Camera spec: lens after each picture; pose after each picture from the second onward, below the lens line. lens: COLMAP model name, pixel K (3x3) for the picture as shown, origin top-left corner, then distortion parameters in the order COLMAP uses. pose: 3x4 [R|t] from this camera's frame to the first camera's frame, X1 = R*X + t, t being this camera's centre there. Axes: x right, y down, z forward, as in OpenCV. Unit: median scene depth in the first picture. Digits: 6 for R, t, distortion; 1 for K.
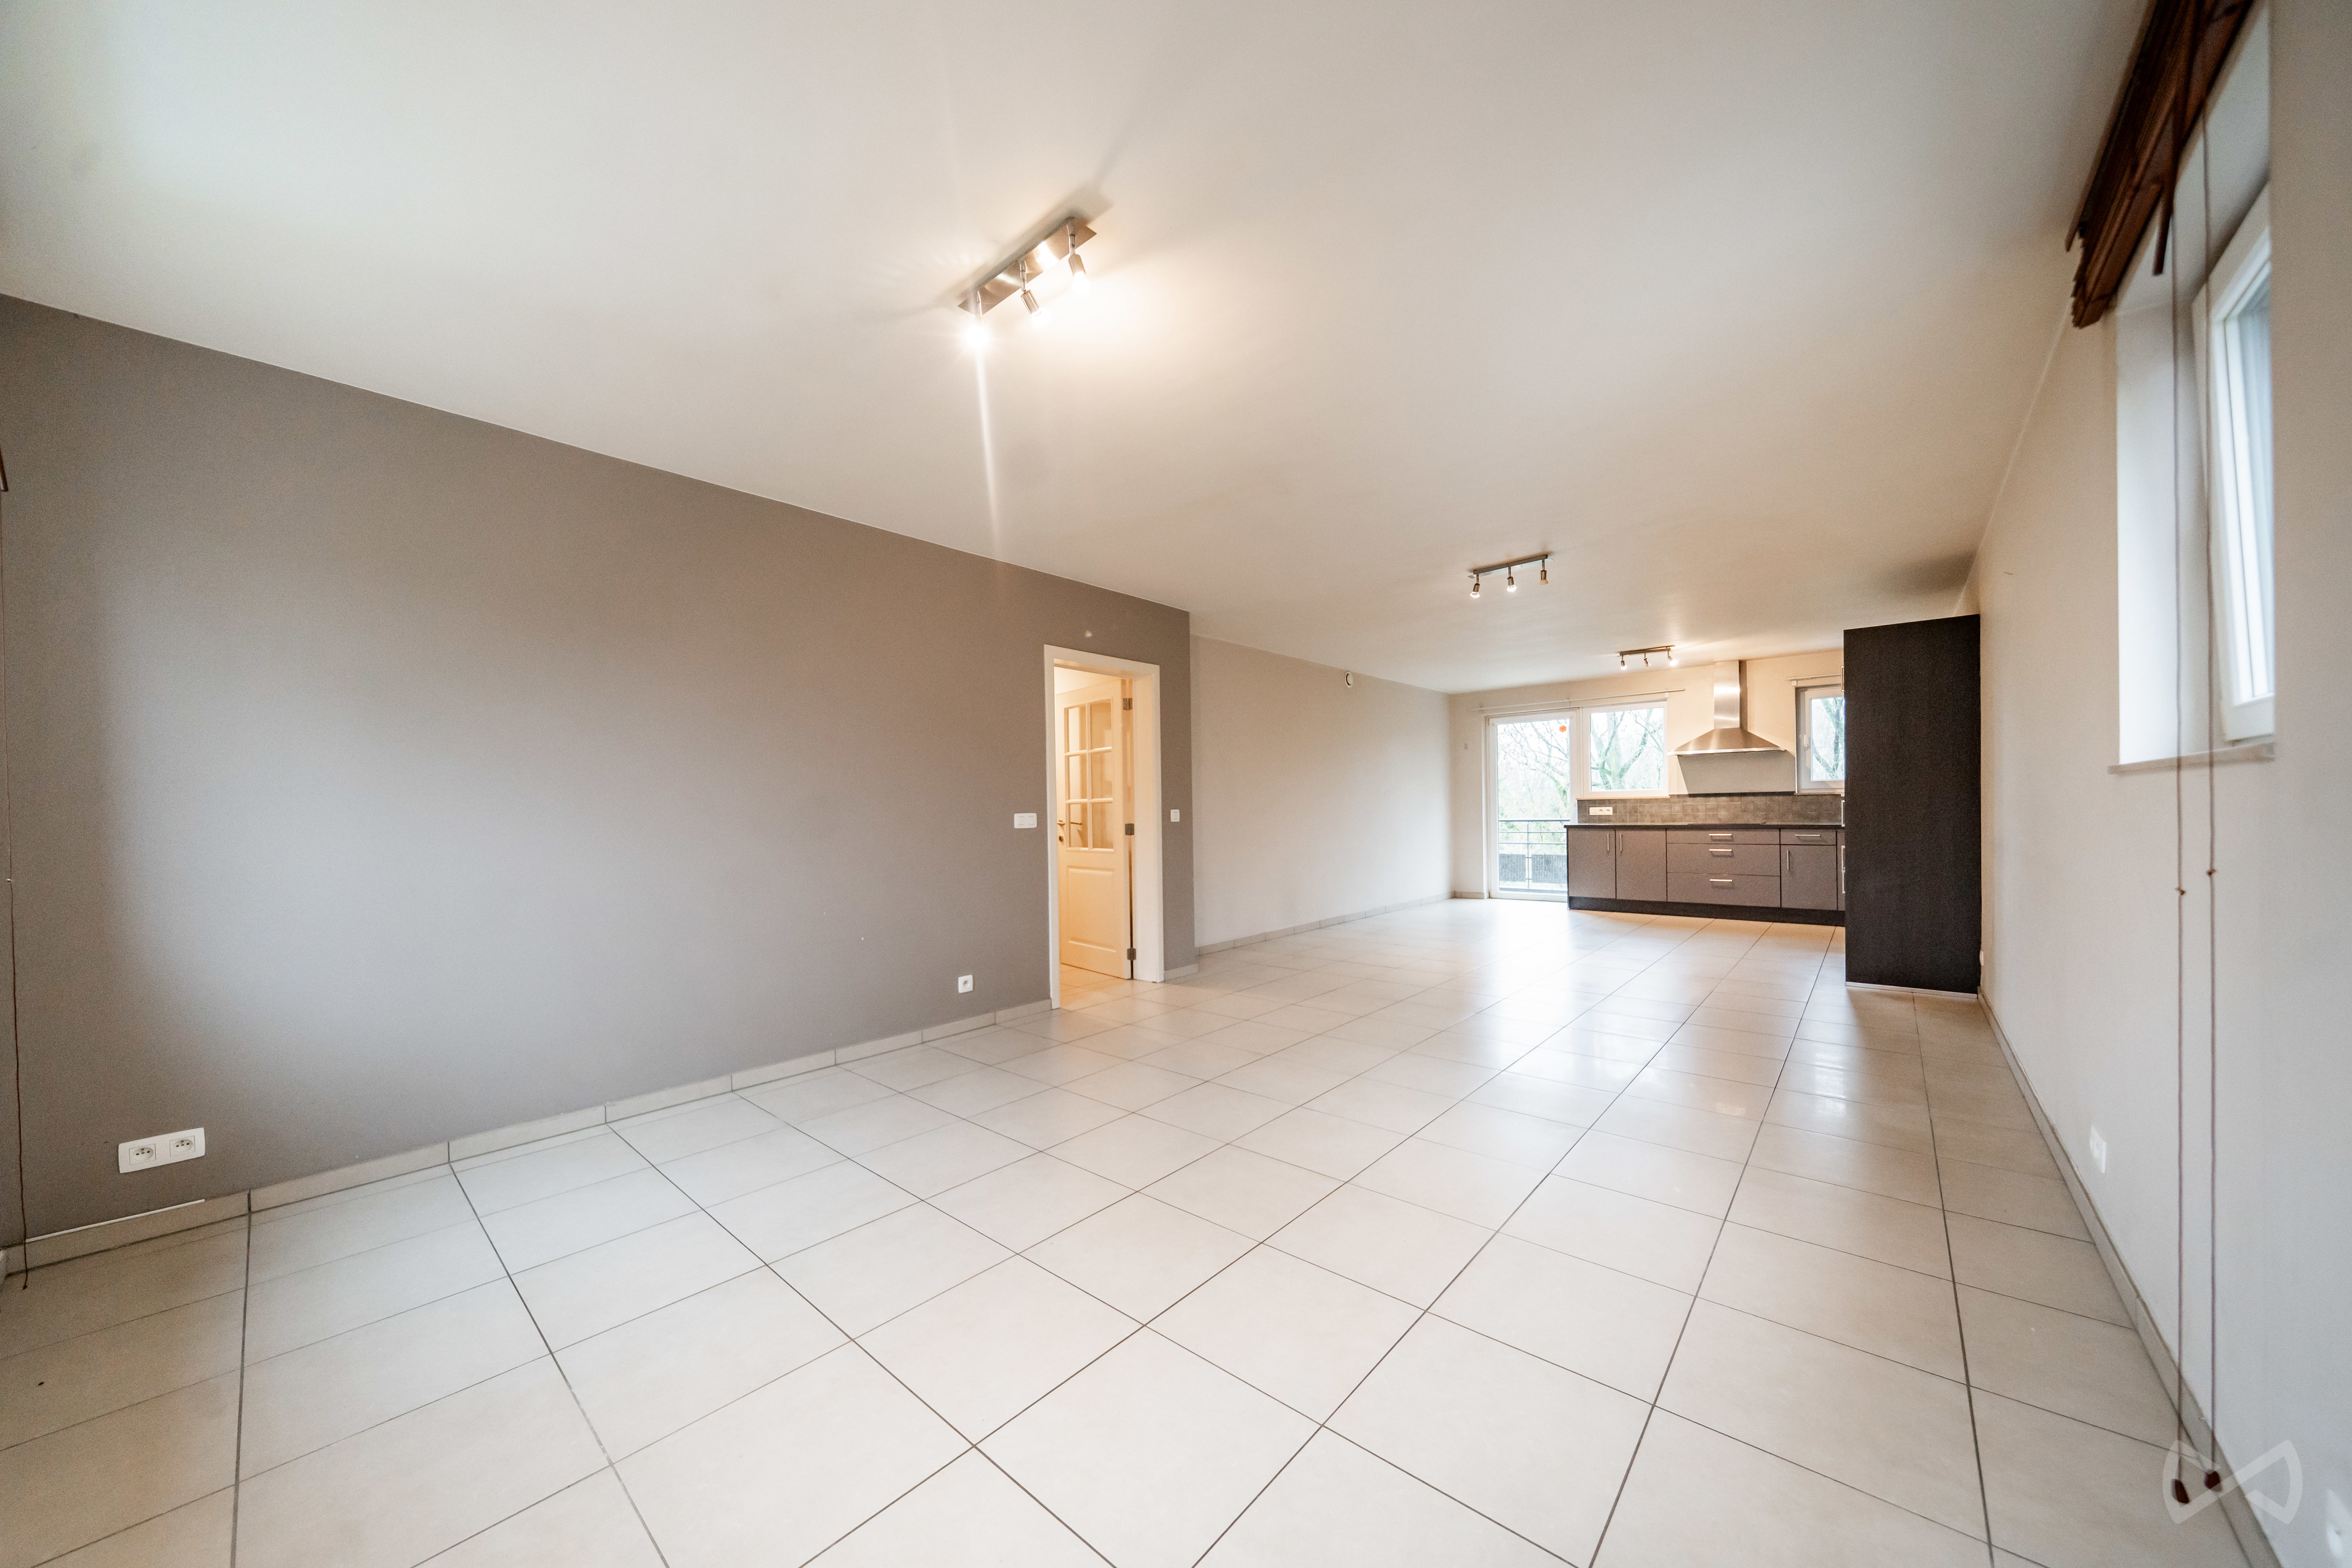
lens RADIAL K [[804.9, 0, 1160.9], [0, 804.9, 814.9], [0, 0, 1]] dist [-0.007415, -0.000111]
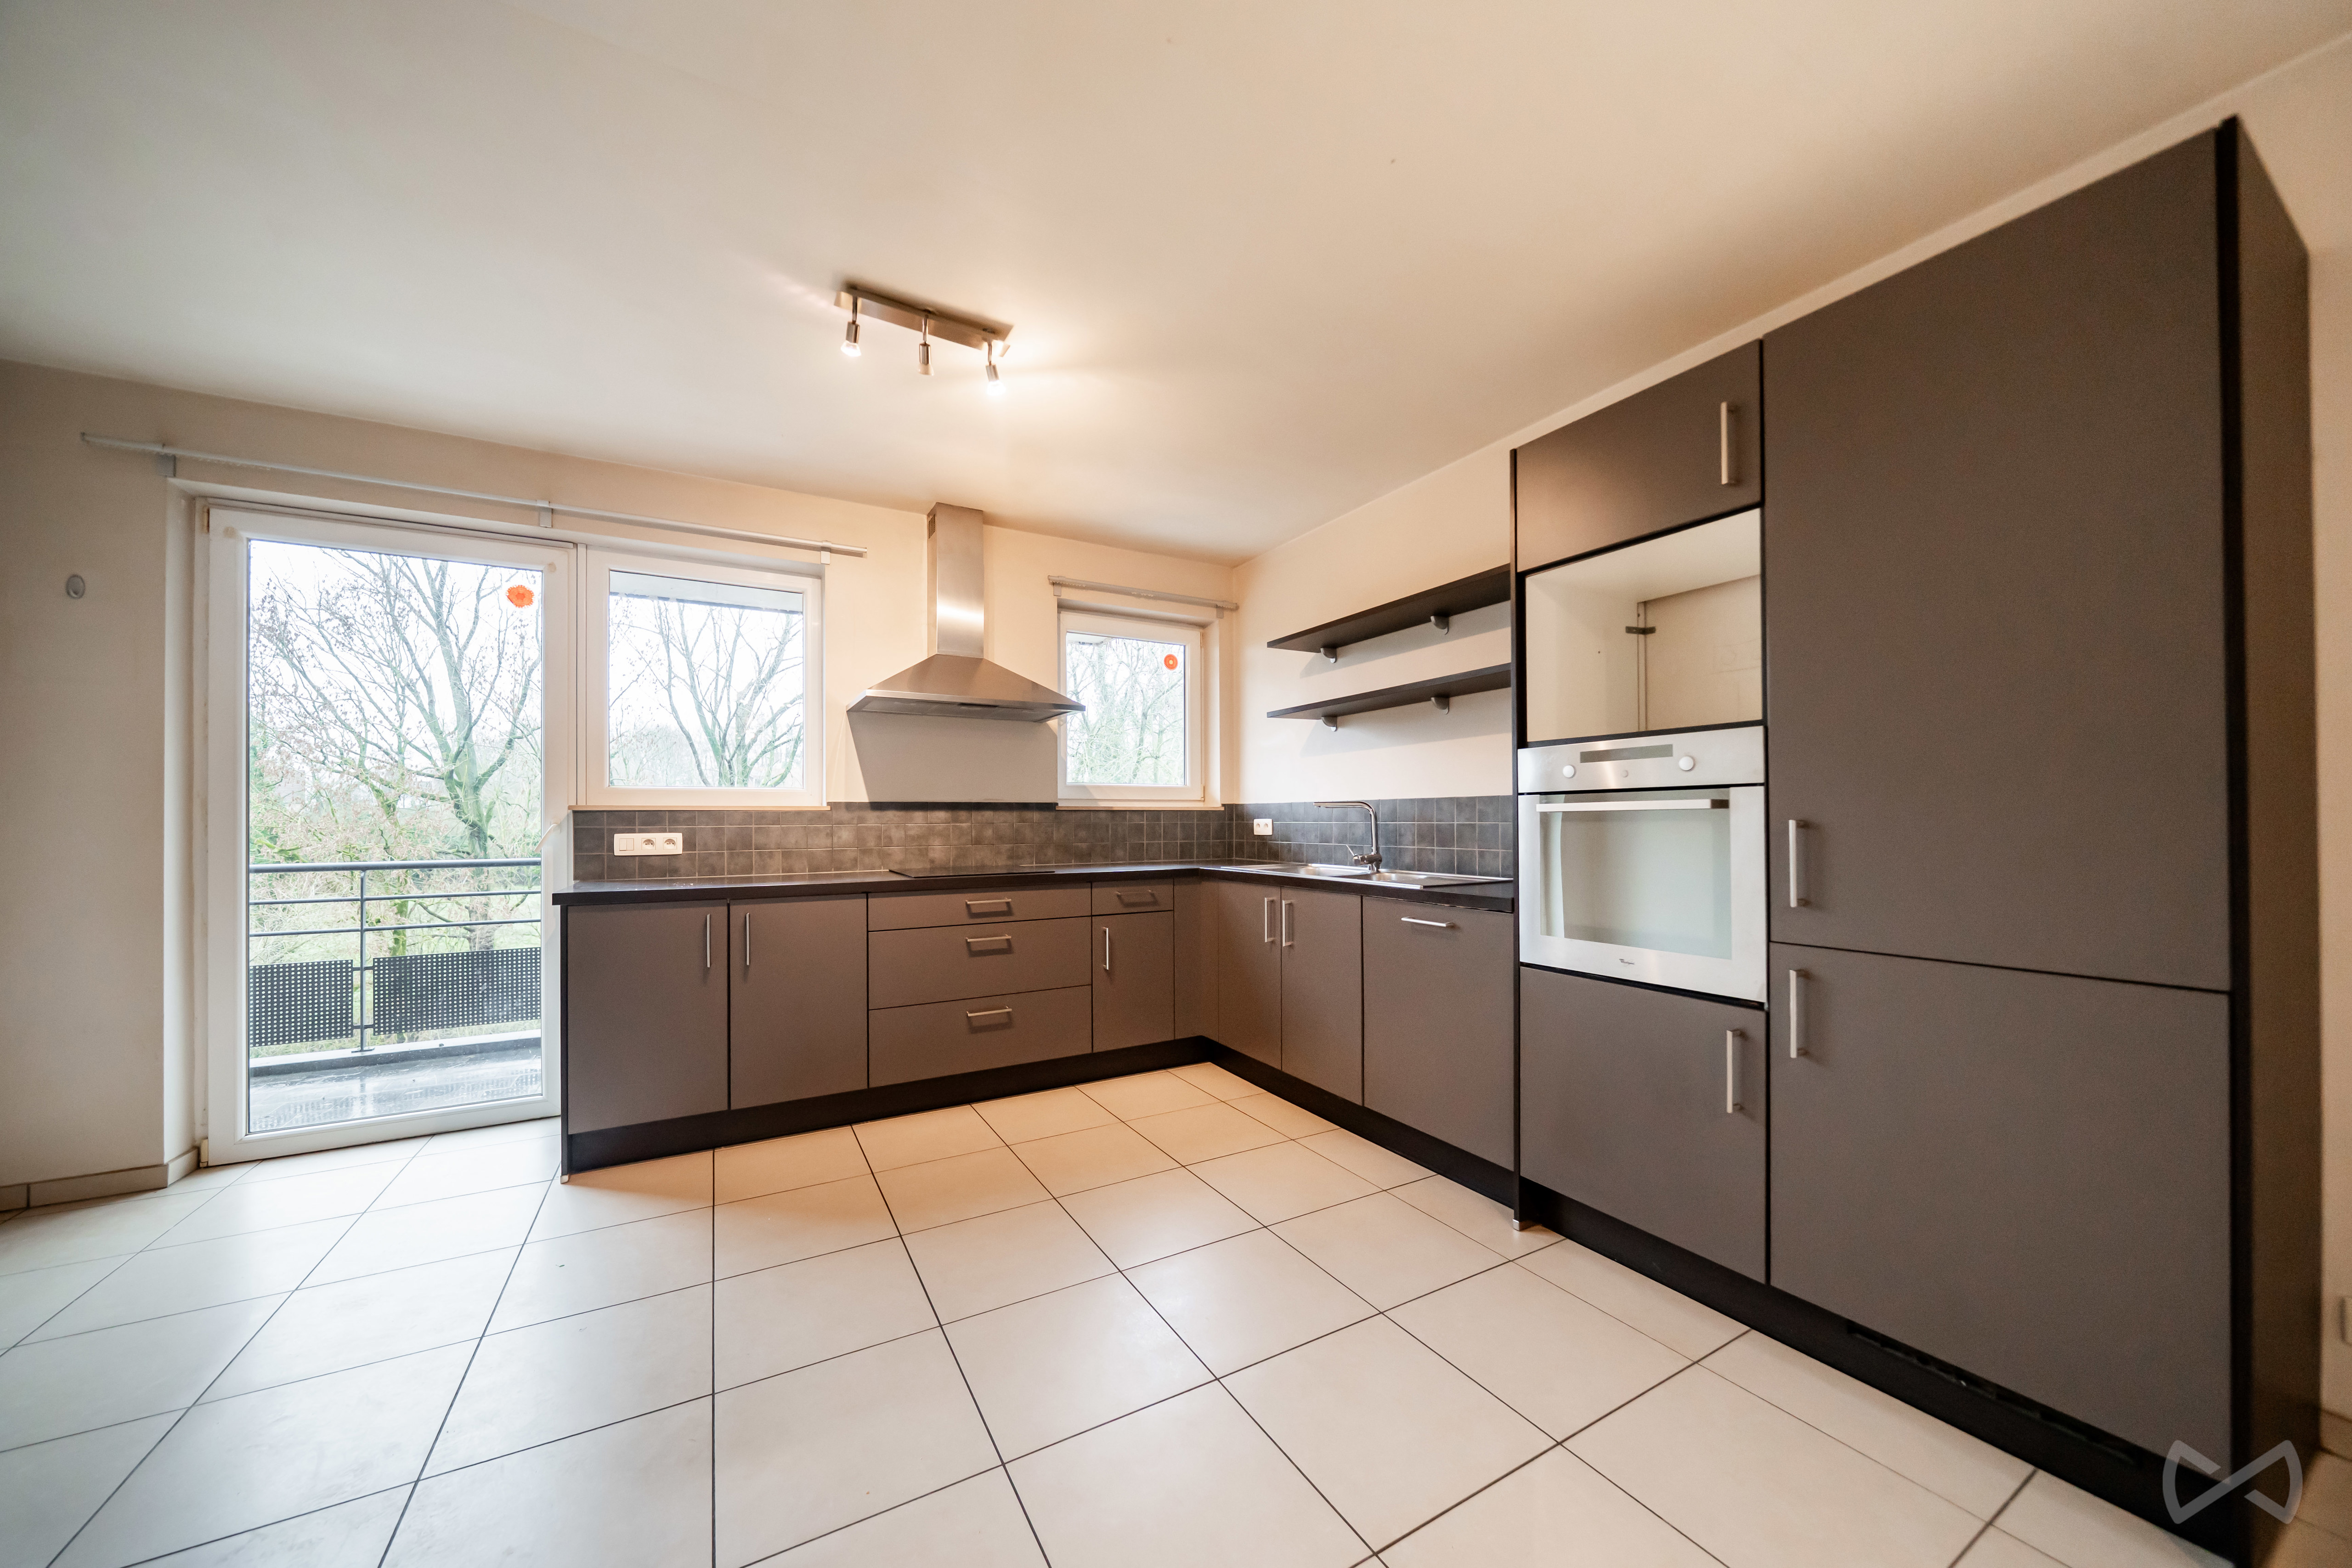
lens RADIAL K [[804.9, 0, 1160.9], [0, 804.9, 814.9], [0, 0, 1]] dist [-0.007415, -0.000111]
pose [[0.323250, 0.020295, 0.946096, 0.319321], [0.005460, 0.999713, -0.023310, -0.009215], [-0.946298, 0.012701, 0.323047, 0.747356]]
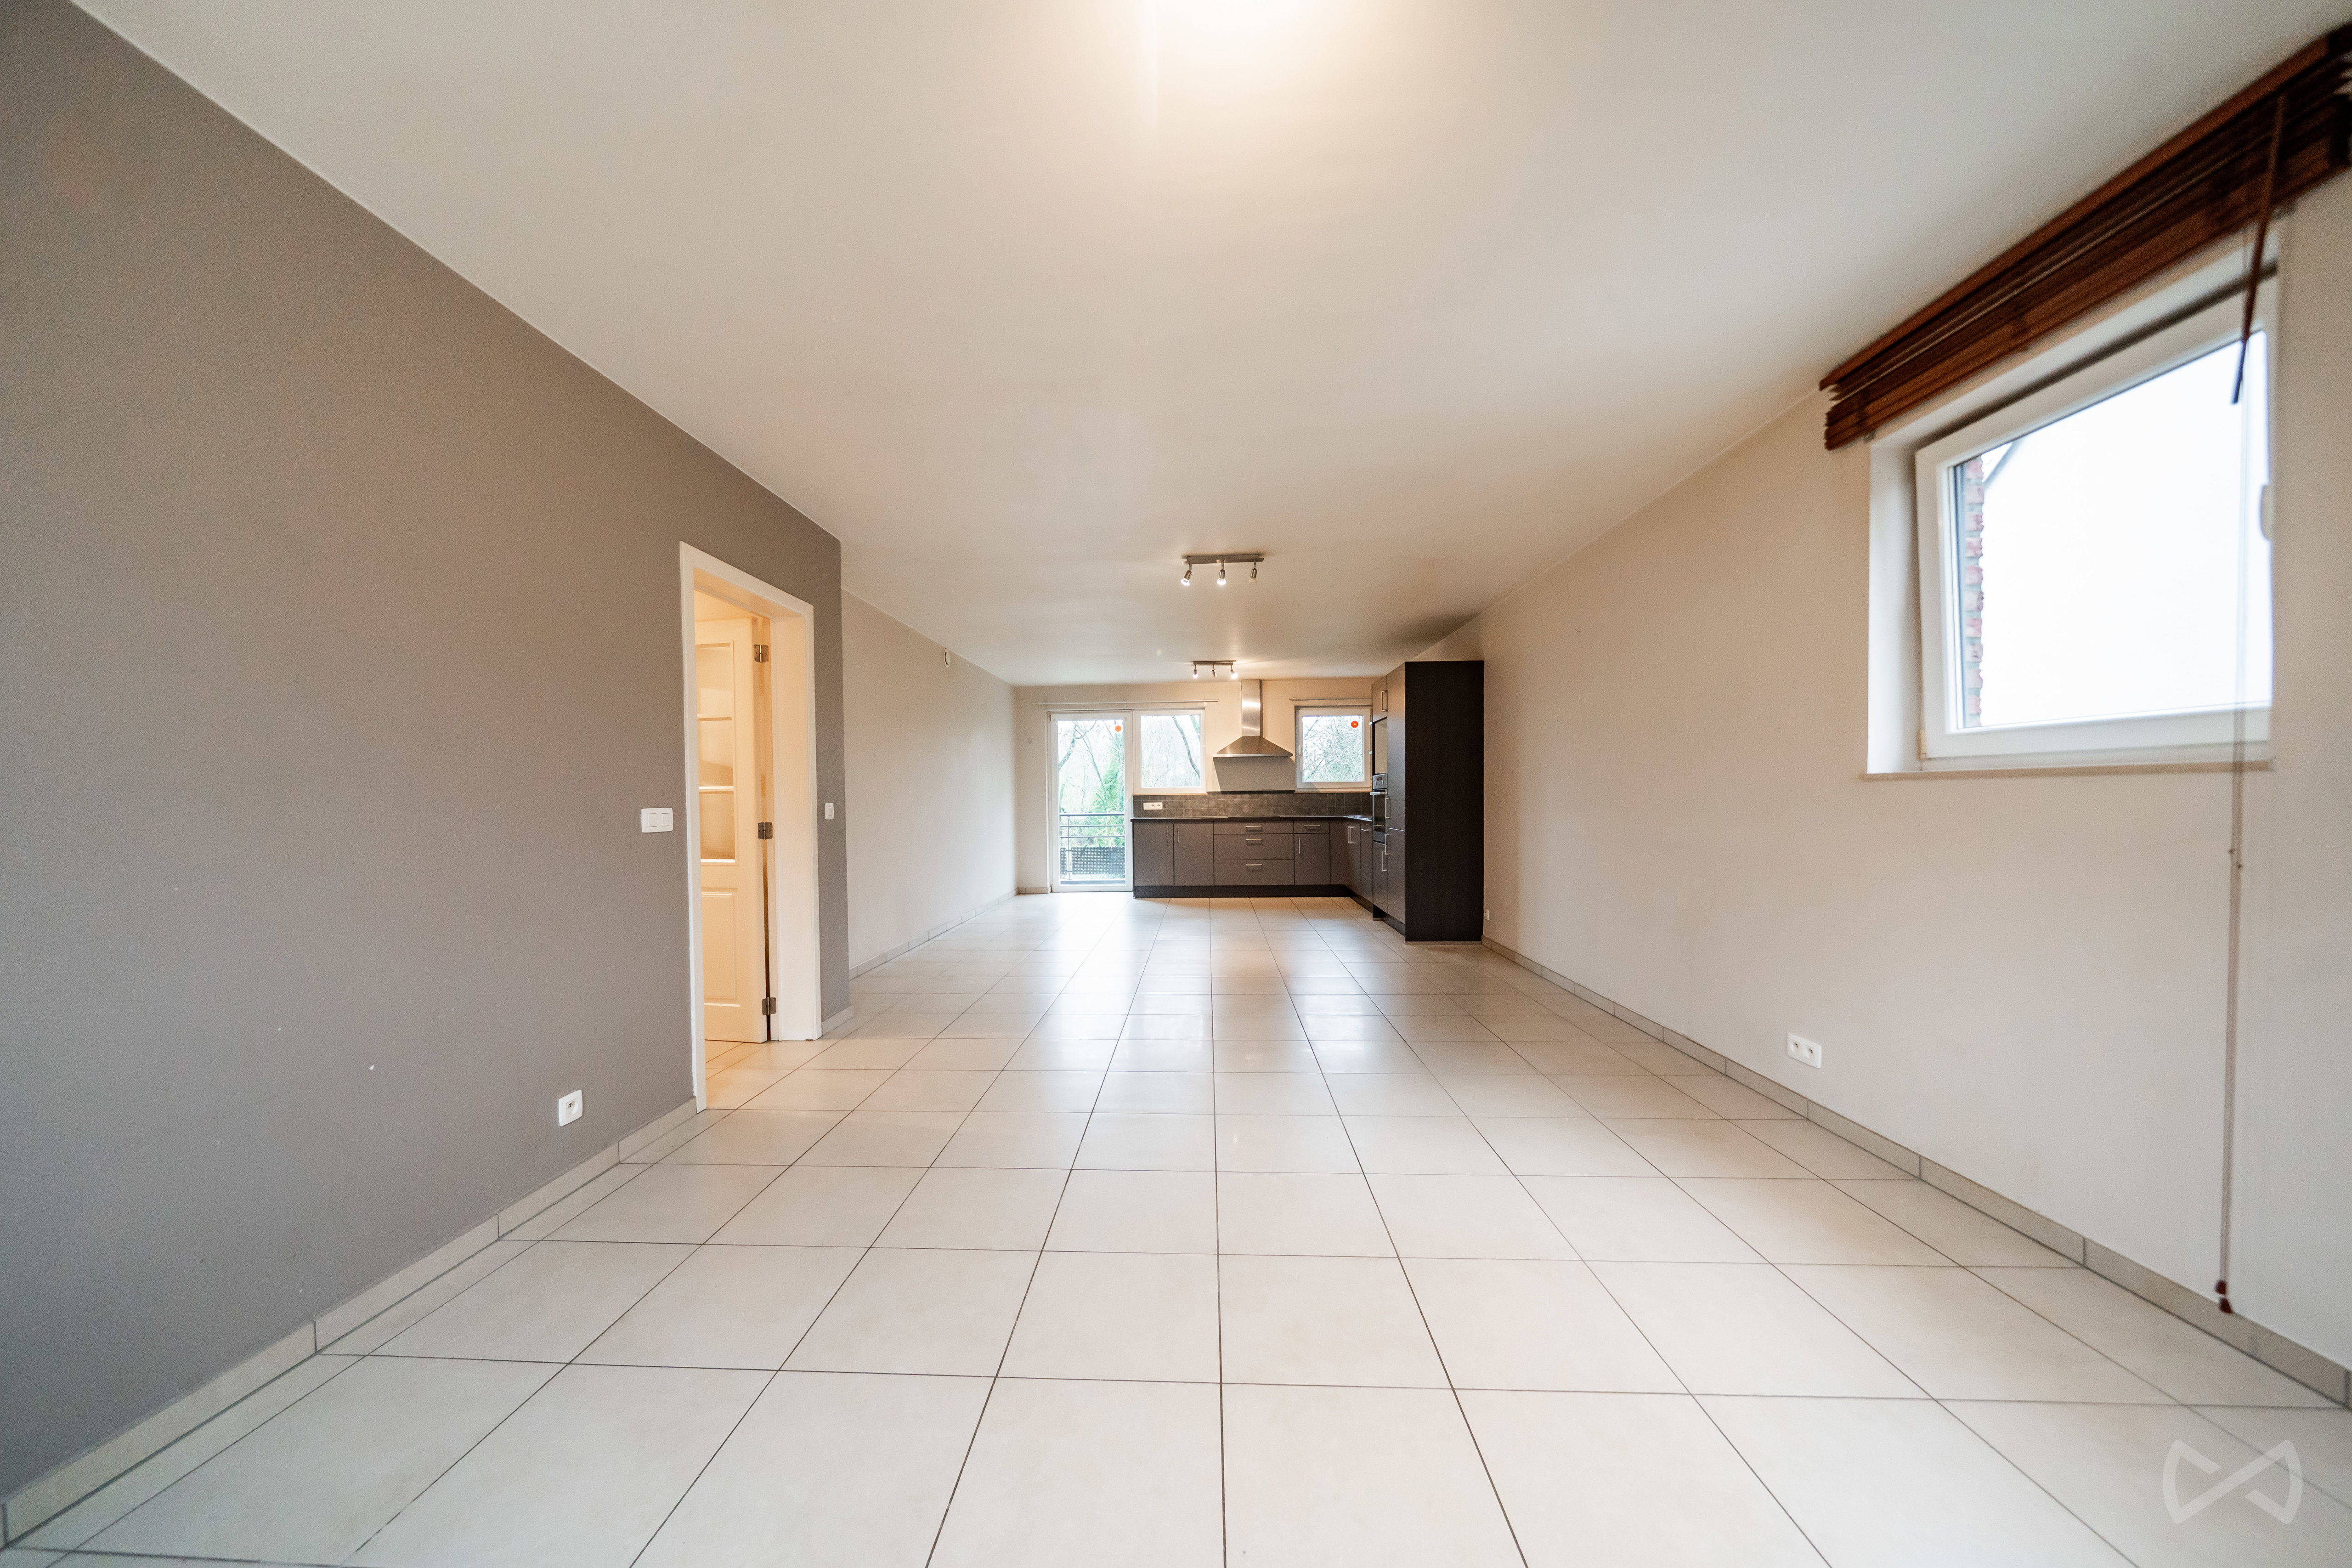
lens RADIAL K [[804.9, 0, 1160.9], [0, 804.9, 814.9], [0, 0, 1]] dist [-0.007415, -0.000111]
pose [[0.780161, -0.005598, 0.625554, -0.141390], [0.001653, 0.999975, 0.006887, -0.000264], [-0.625577, -0.004339, 0.780151, 0.155359]]
